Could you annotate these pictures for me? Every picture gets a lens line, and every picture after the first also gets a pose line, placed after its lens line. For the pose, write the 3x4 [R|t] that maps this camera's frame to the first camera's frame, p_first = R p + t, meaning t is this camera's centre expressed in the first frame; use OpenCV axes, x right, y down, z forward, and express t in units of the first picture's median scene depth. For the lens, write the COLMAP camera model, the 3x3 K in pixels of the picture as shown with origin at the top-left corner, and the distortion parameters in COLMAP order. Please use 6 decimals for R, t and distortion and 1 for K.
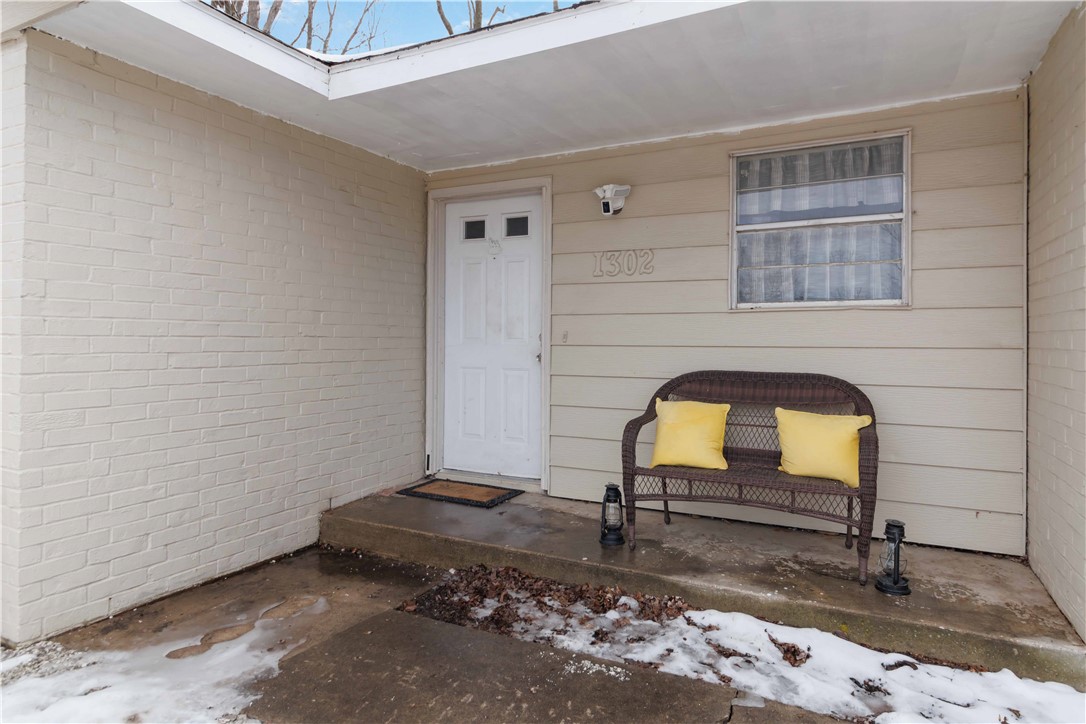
lens RADIAL K [[635.7, 0, 558.8], [0, 635.7, 334.3], [0, 0, 1]] dist [0.001038, -0.001236]
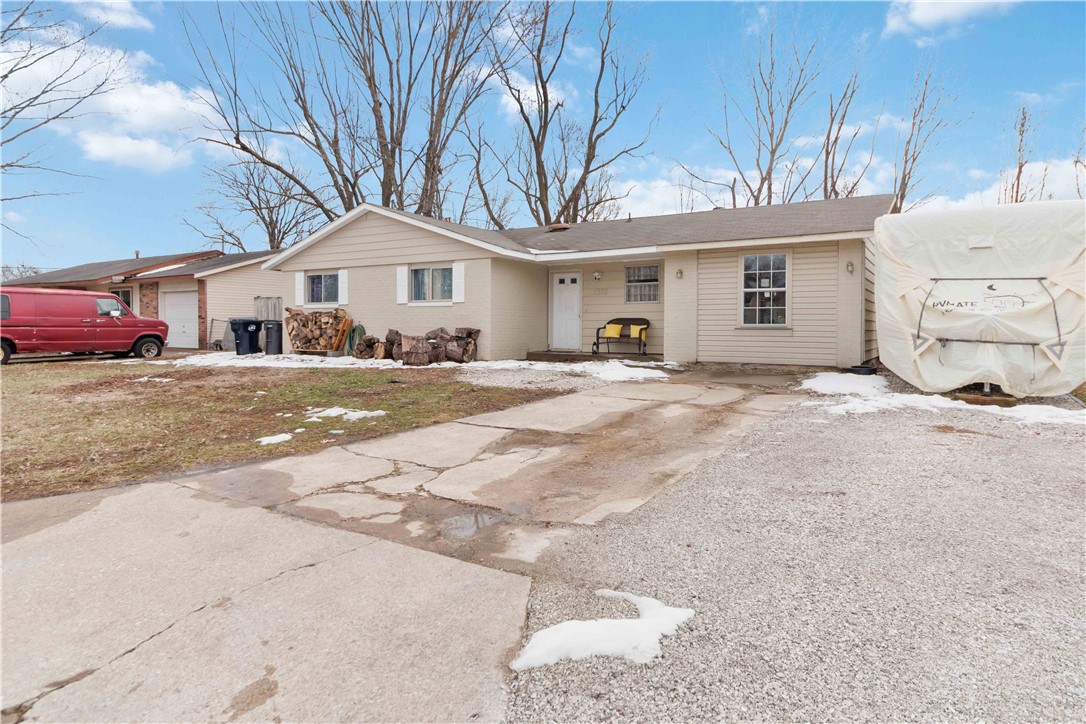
lens RADIAL K [[635.7, 0, 558.8], [0, 635.7, 334.3], [0, 0, 1]] dist [0.001038, -0.001236]
pose [[0.996614, 0.000022, -0.082222, 0.204767], [0.001154, 0.999898, 0.014257, 0.118550], [0.082214, -0.014303, 0.996512, -3.636361]]
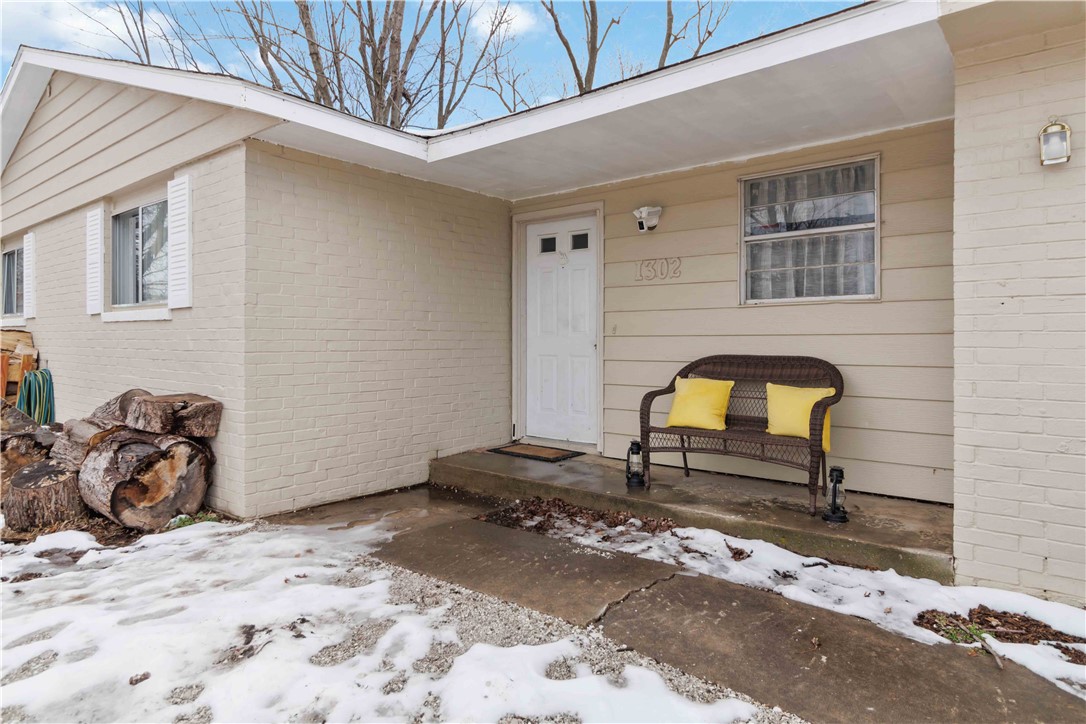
lens RADIAL K [[641.9, 0, 556.3], [0, 641.9, 338.9], [0, 0, 1]] dist [0.001880, -0.000800]
pose [[0.977845, -0.006277, -0.209237, 0.204025], [0.007354, 0.999963, 0.004369, 0.020491], [0.209202, -0.005811, 0.977855, -0.324047]]
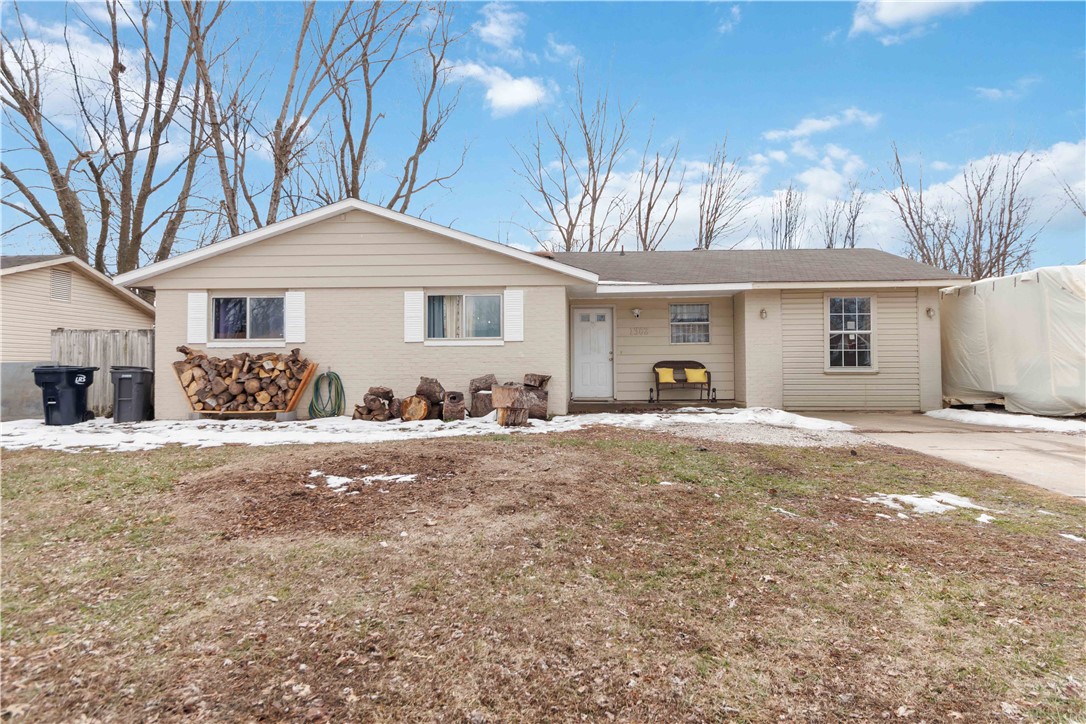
lens RADIAL K [[648.7, 0, 567.5], [0, 648.7, 363.7], [0, 0, 1]] dist [-0.000873, 0.000022]
pose [[0.905385, -0.007168, 0.424531, -2.155578], [0.010848, 0.999922, -0.006251, 0.103963], [-0.424452, 0.010265, 0.905392, -2.513027]]
